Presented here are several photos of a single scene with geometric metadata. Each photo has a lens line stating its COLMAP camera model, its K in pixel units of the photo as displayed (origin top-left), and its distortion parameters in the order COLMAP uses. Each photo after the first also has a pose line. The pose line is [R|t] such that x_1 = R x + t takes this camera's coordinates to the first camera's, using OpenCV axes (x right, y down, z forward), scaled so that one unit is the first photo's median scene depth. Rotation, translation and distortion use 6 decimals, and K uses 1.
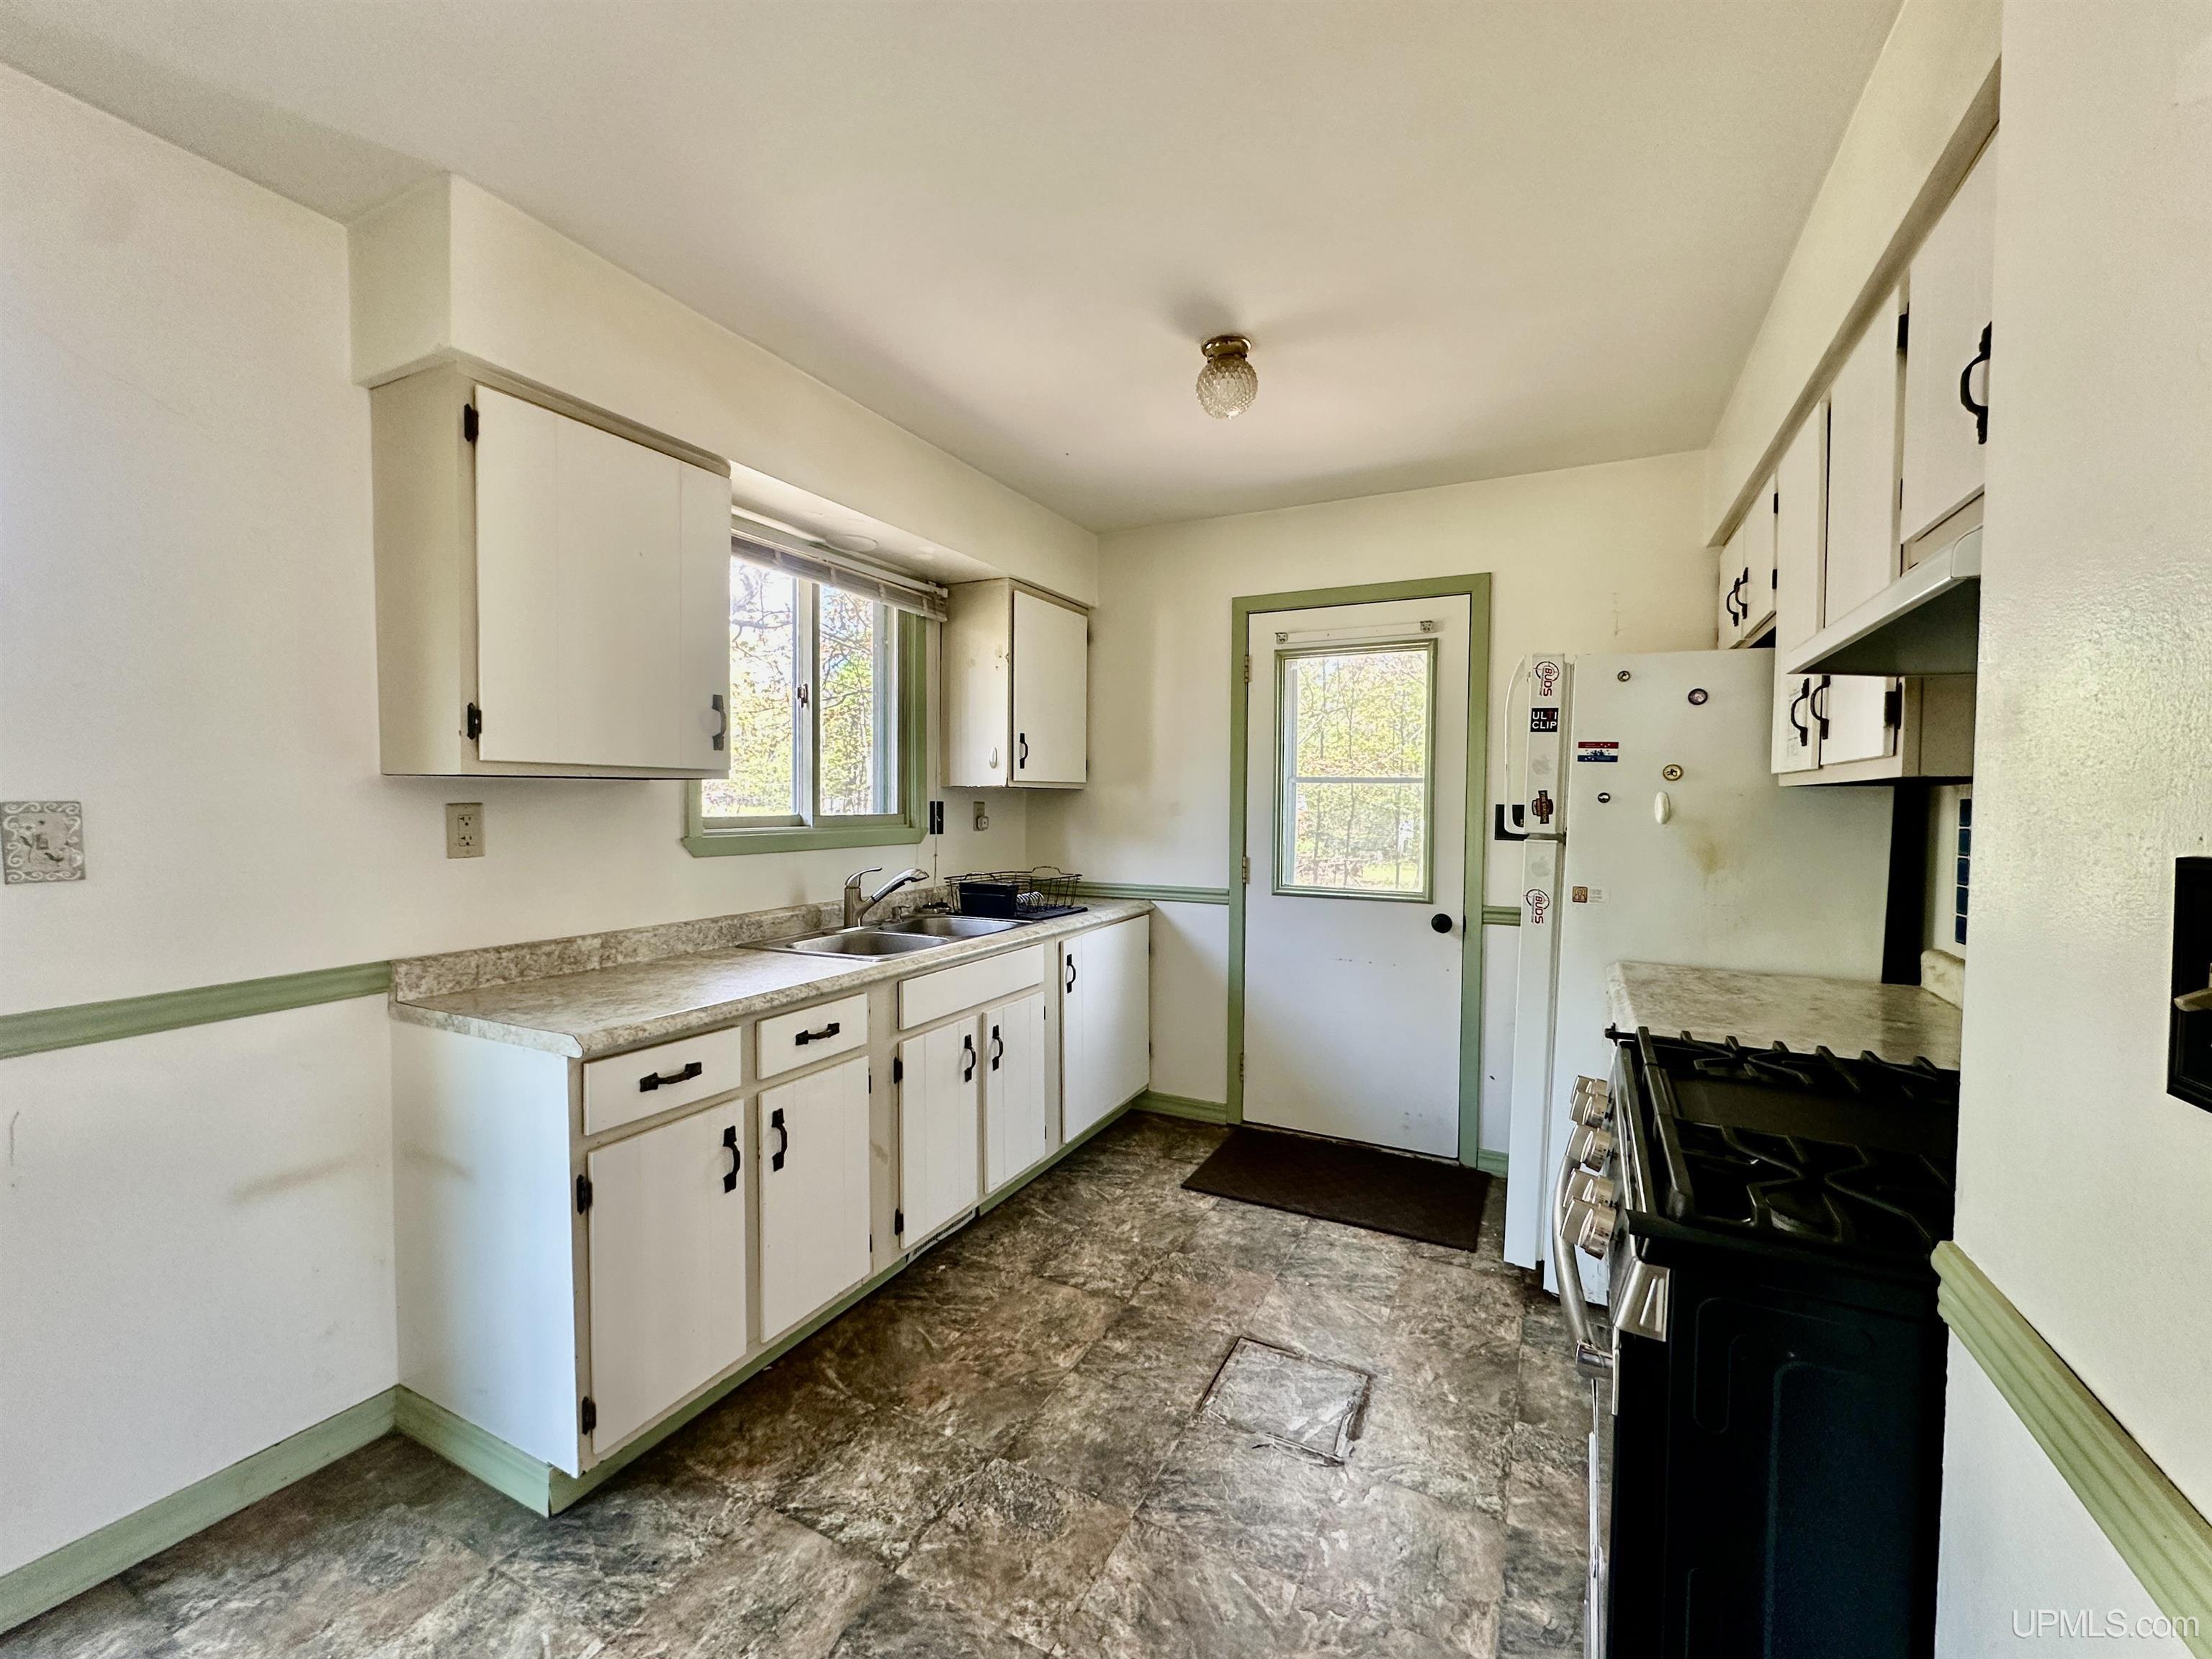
lens RADIAL K [[889.0, 0, 1106.8], [0, 889.0, 829.1], [0, 0, 1]] dist [-0.003161, 0.000371]
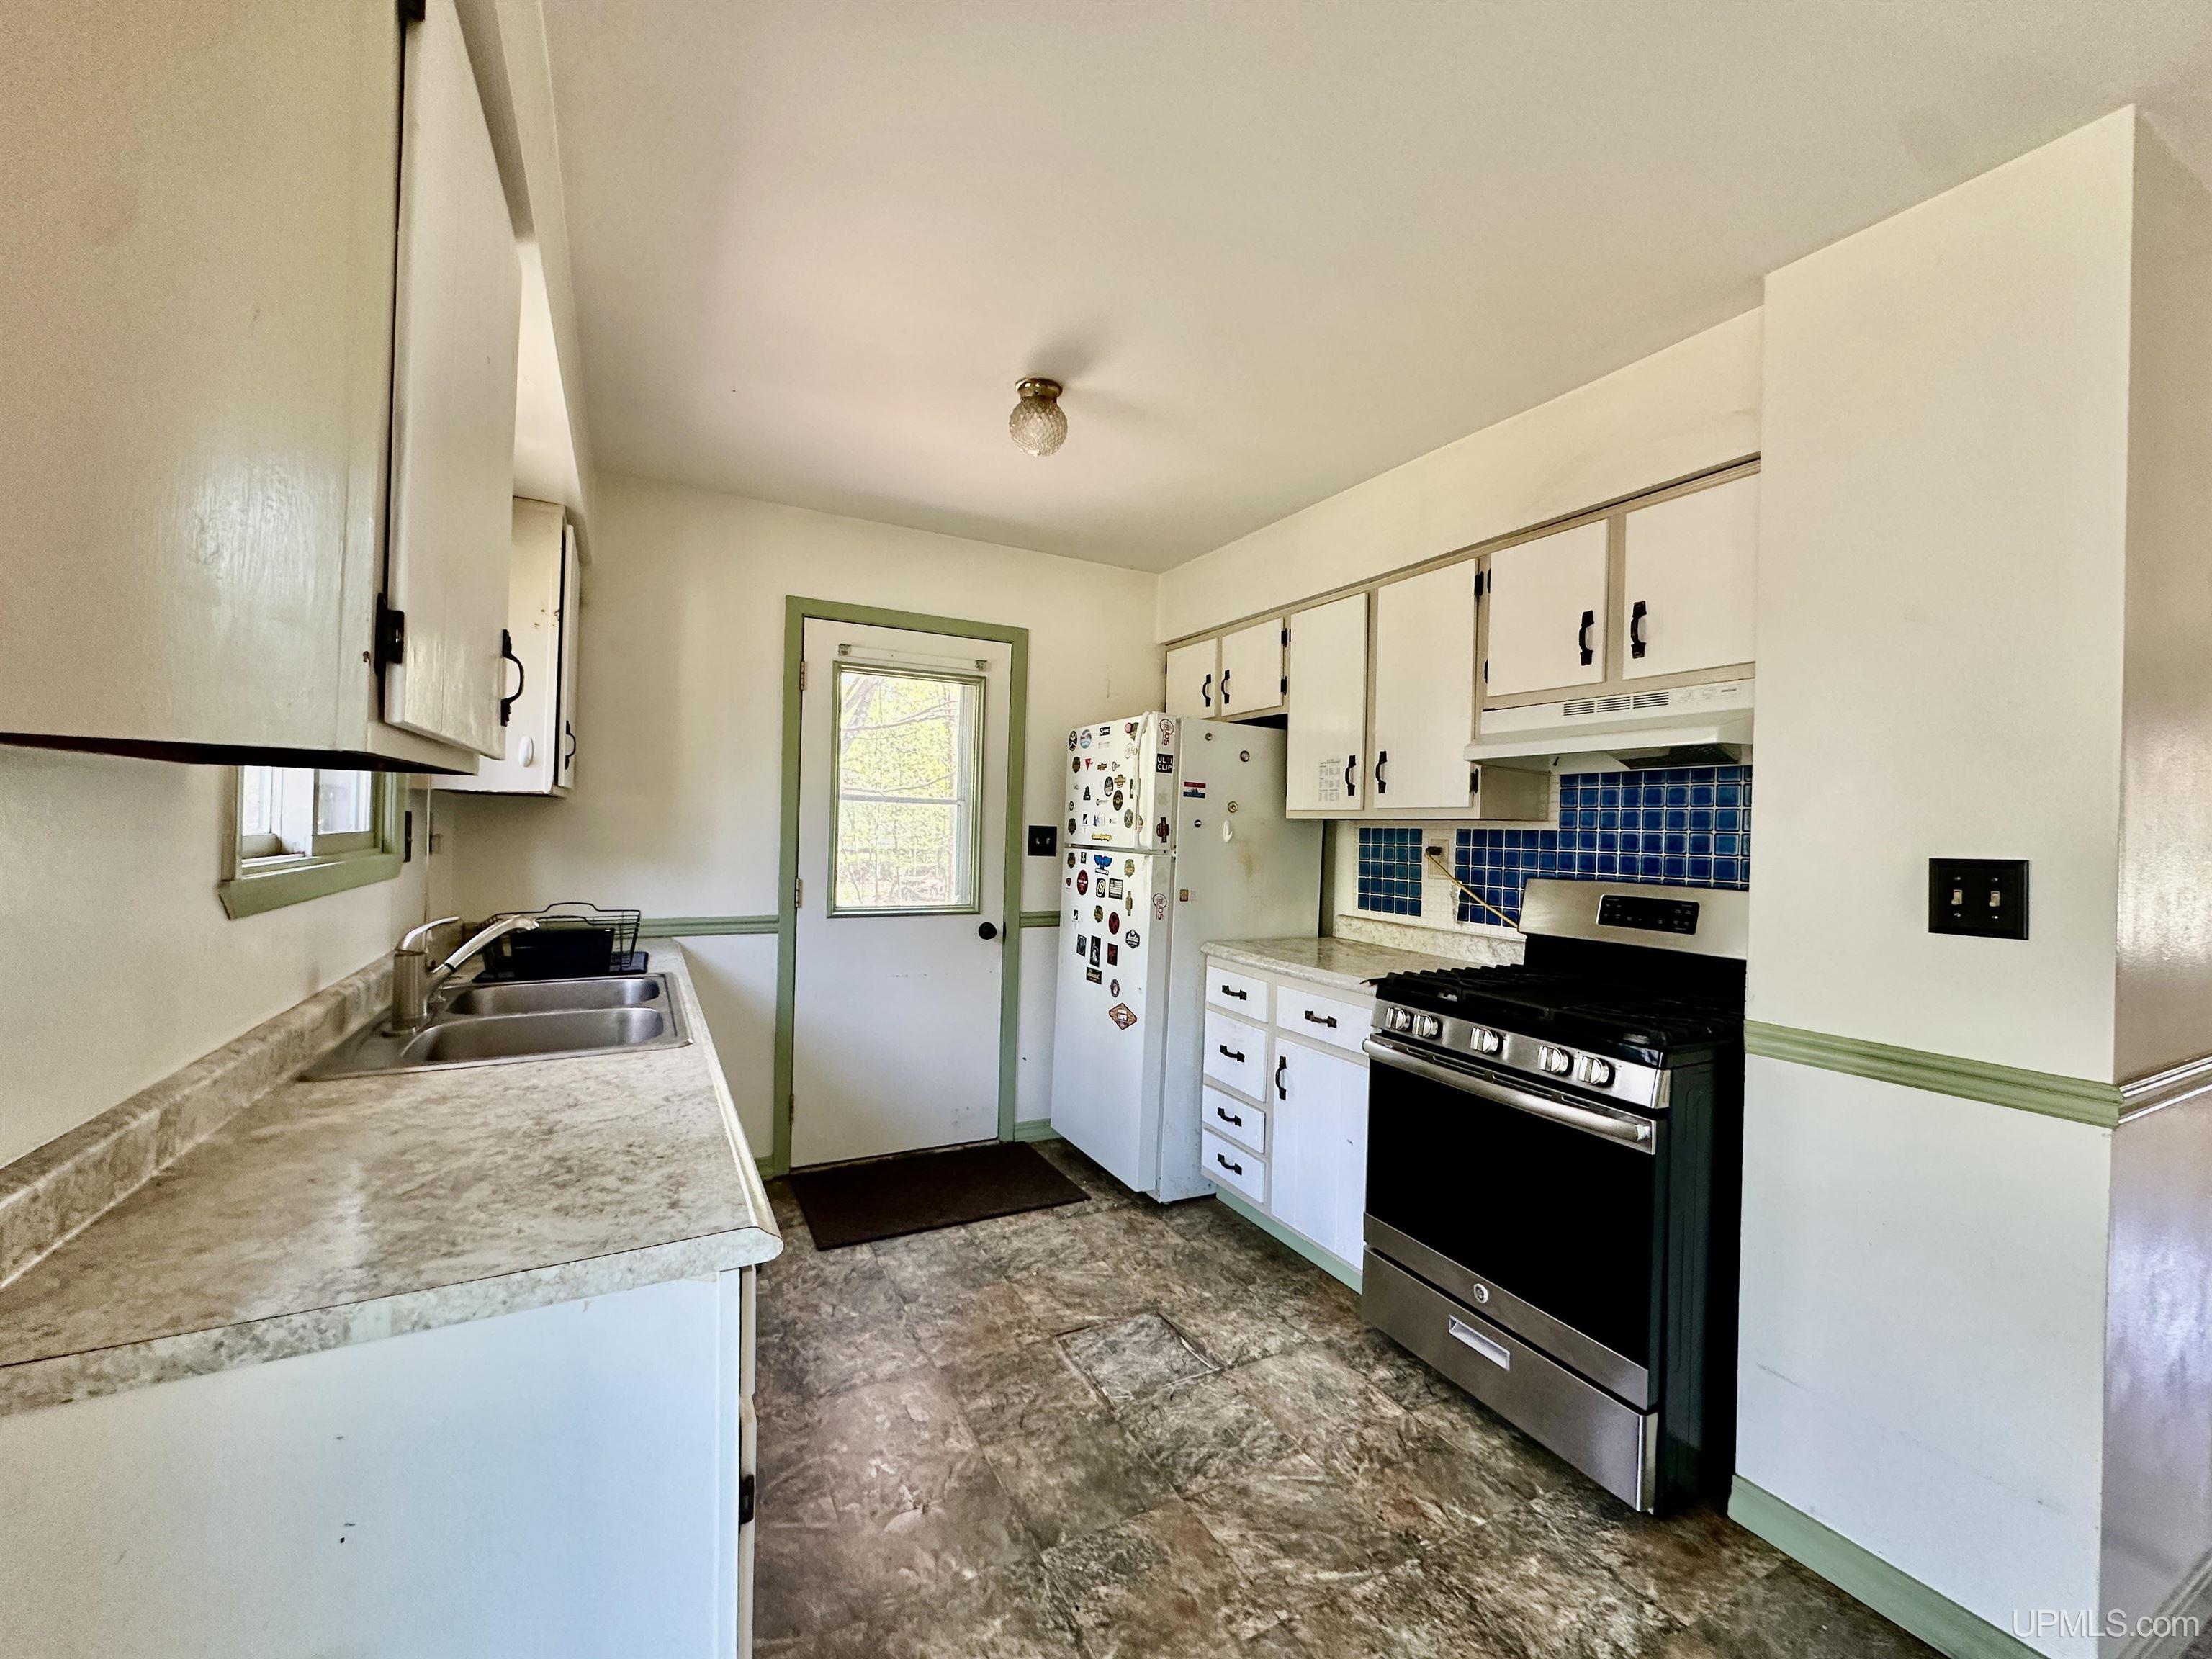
lens RADIAL K [[889.0, 0, 1106.8], [0, 889.0, 829.1], [0, 0, 1]] dist [-0.003161, 0.000371]
pose [[0.573111, 0.006223, 0.819454, -0.654807], [0.006103, 0.999911, -0.011862, -0.011531], [-0.819455, 0.011799, 0.573022, 0.333347]]
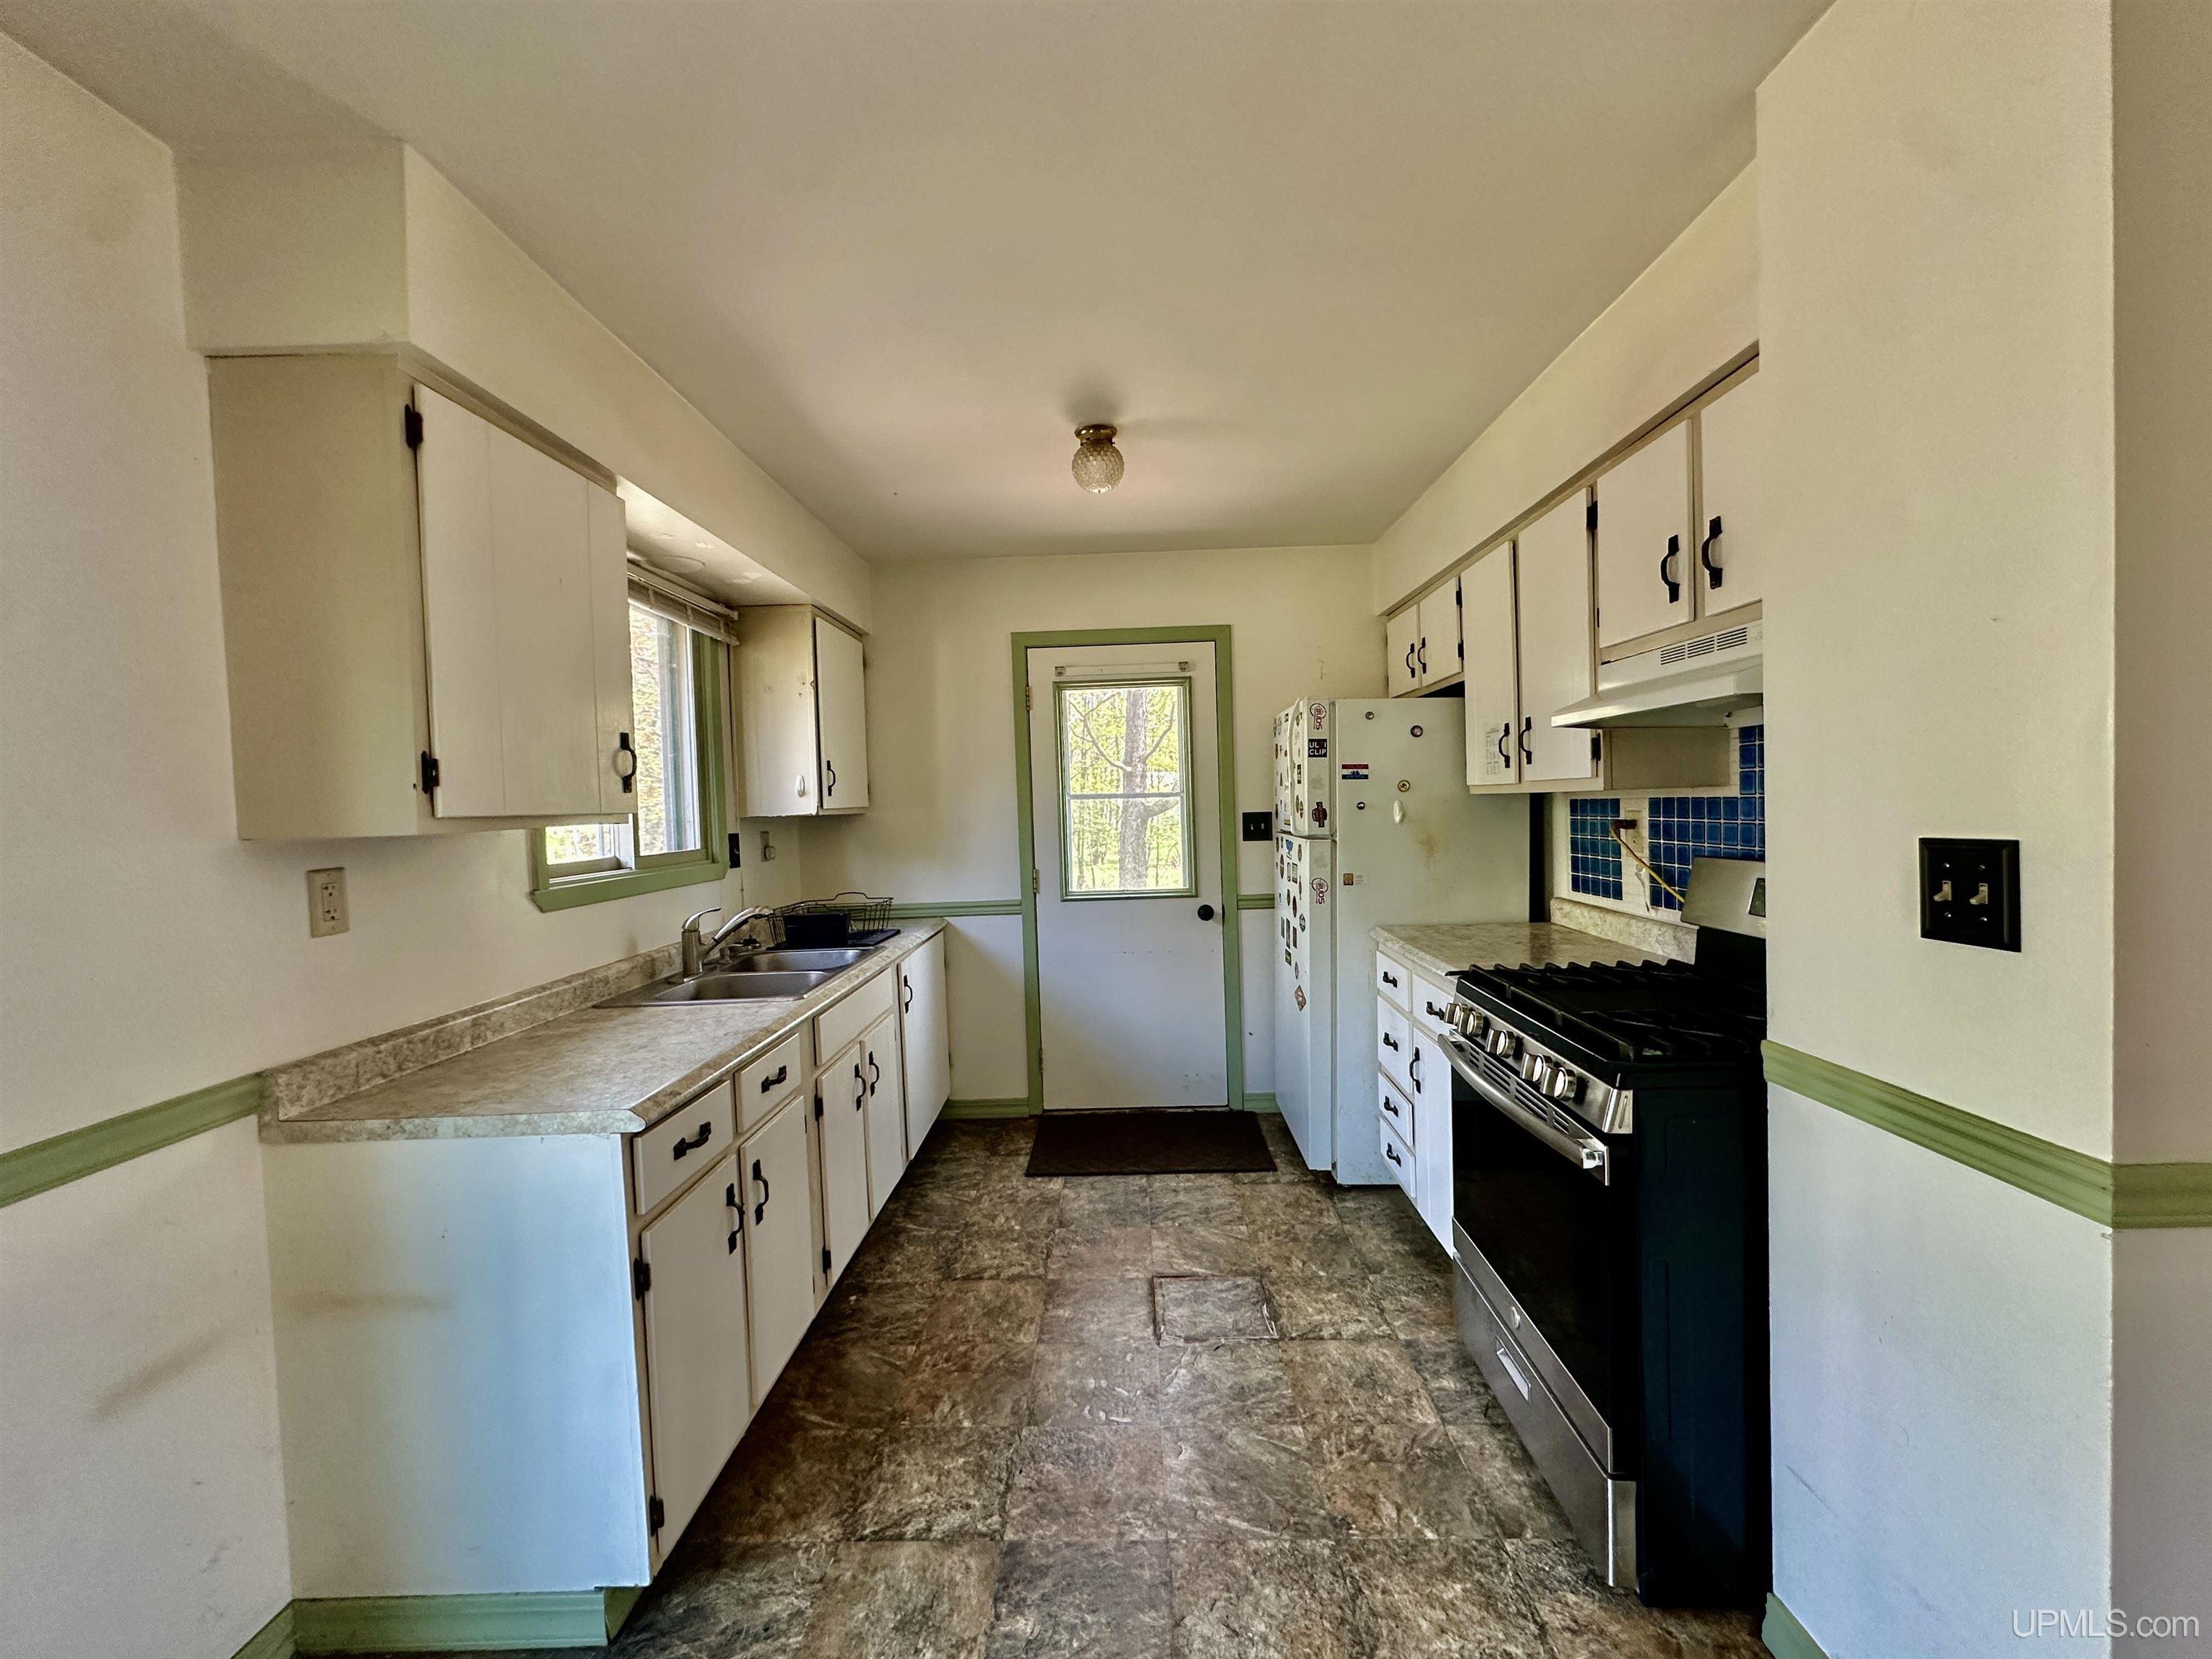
lens RADIAL K [[889.0, 0, 1106.8], [0, 889.0, 829.1], [0, 0, 1]] dist [-0.003161, 0.000371]
pose [[0.899912, -0.050220, 0.433171, -0.373641], [0.054639, 0.998504, 0.002250, -0.024544], [-0.432636, 0.021644, 0.901309, -0.043419]]
